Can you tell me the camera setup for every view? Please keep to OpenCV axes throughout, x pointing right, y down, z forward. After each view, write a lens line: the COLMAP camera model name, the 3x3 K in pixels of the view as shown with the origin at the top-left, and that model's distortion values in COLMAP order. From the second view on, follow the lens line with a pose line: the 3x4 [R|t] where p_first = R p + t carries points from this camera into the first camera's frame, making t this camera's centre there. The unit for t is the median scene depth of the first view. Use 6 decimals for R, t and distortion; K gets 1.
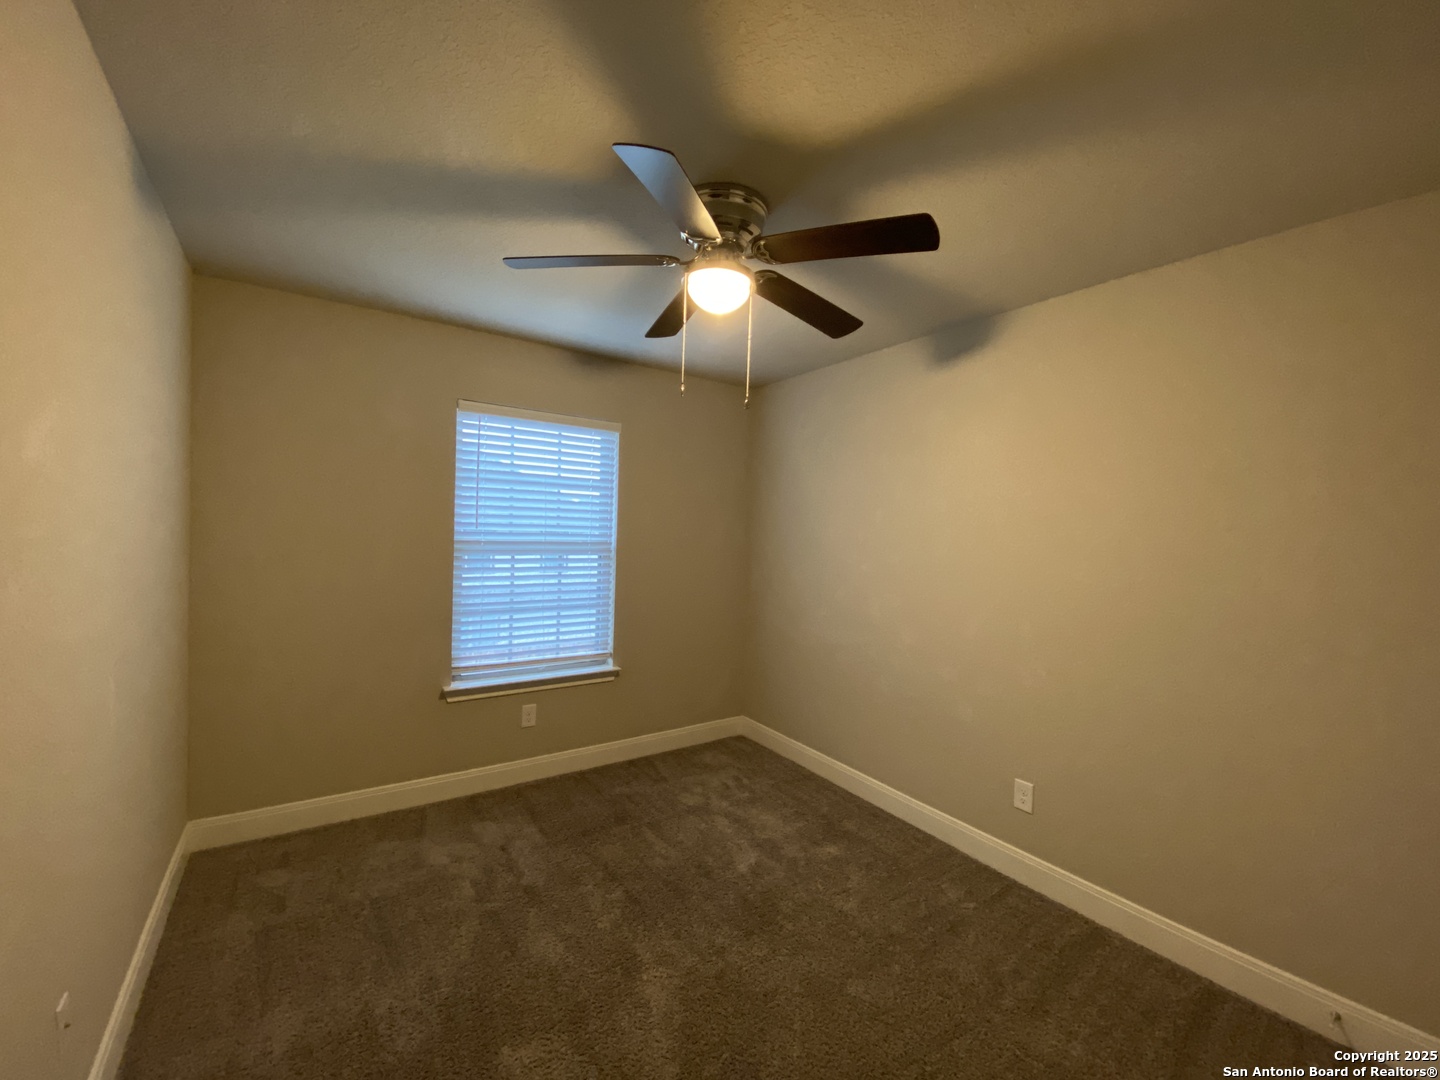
lens RADIAL K [[585.7, 0, 719.4], [0, 585.7, 542.4], [0, 0, 1]] dist [0.030669, -0.025075]
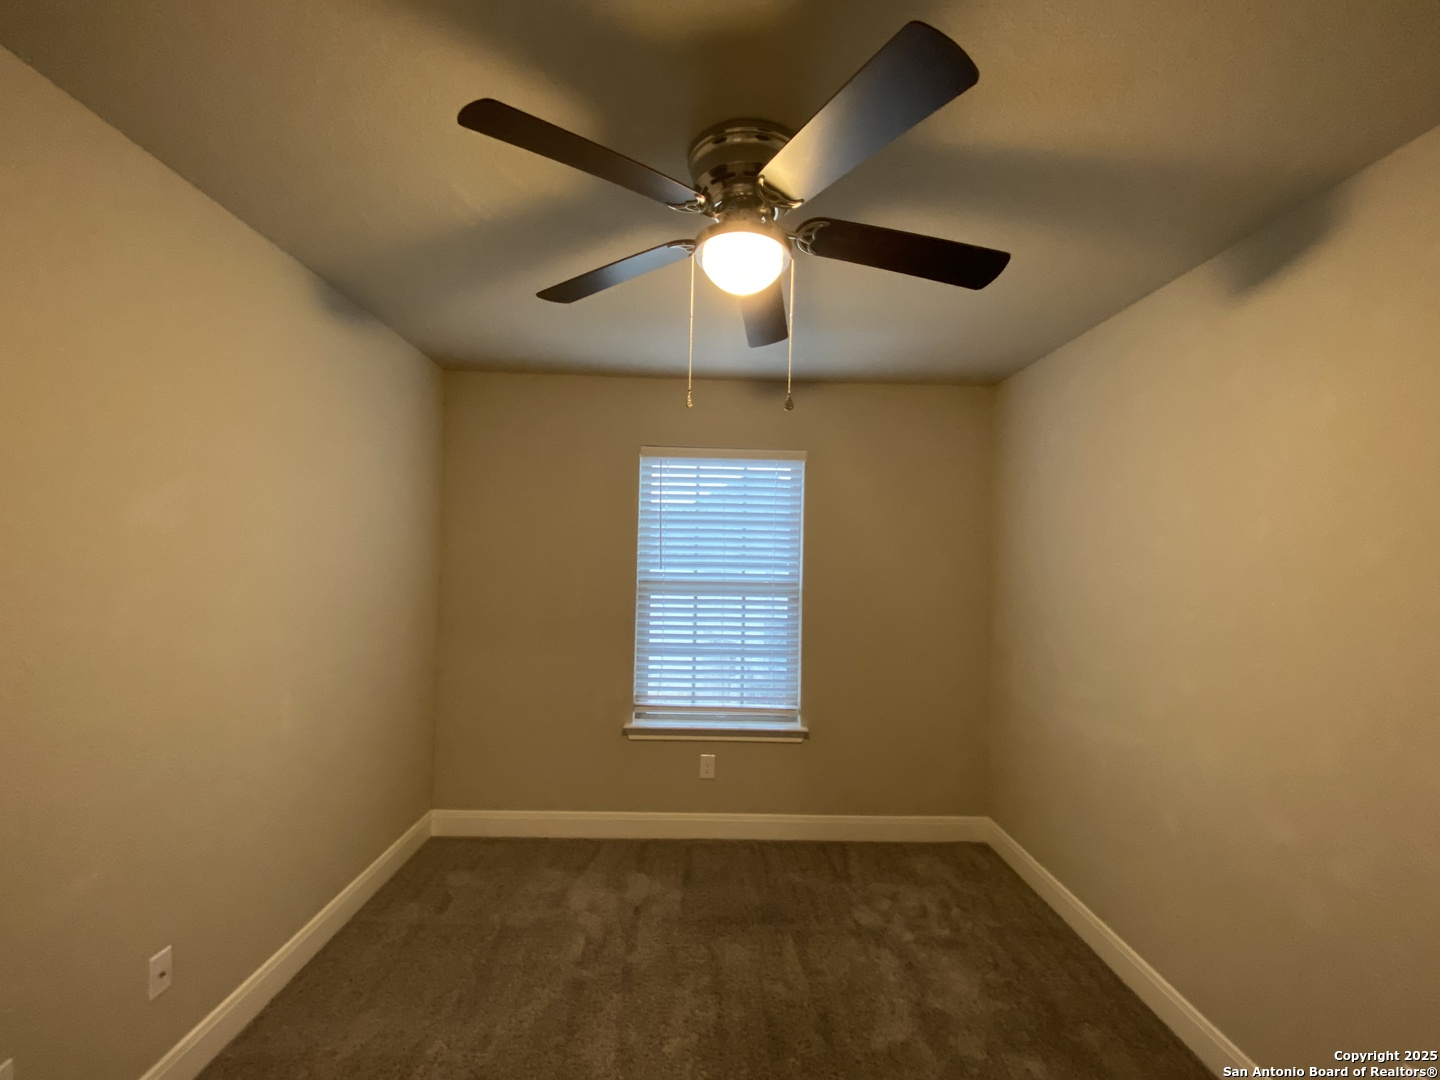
lens RADIAL K [[588.6, 0, 727.7], [0, 588.6, 535.6], [0, 0, 1]] dist [0.030107, -0.023276]
pose [[0.840400, -0.033131, -0.540953, 0.236087], [-0.008015, 0.997261, -0.073531, -0.006611], [0.541908, 0.066131, 0.837832, 0.203917]]
